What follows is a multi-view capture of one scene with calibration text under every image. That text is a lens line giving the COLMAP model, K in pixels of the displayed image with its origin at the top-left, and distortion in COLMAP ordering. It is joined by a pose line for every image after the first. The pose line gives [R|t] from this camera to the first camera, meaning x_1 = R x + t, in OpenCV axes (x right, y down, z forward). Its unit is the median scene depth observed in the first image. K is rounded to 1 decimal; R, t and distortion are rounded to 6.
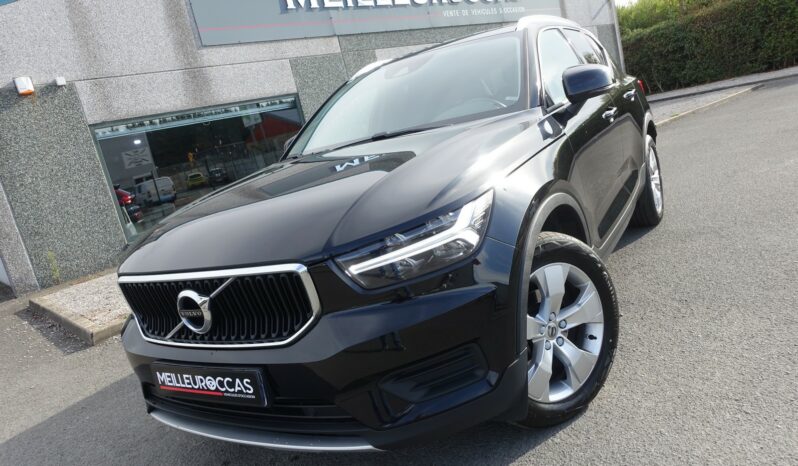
lens RADIAL K [[543.3, 0, 399.0], [0, 543.3, 233.0], [0, 0, 1]] dist [-0.004165, -0.000597]
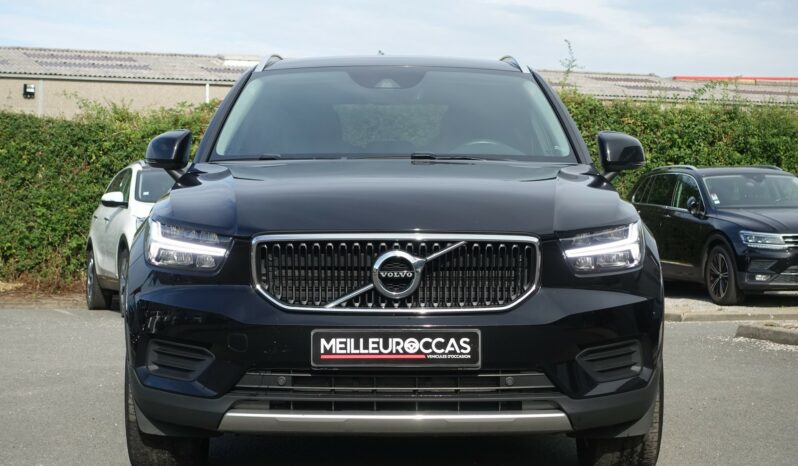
lens RADIAL K [[1719.5, 0, 399.0], [0, 1719.5, 233.0], [0, 0, 1]] dist [-0.037986, -0.064336]
pose [[0.839773, 0.198525, 0.505340, -2.007850], [-0.086096, 0.967668, -0.237077, 0.831025], [-0.536067, 0.155583, 0.829714, -1.626644]]
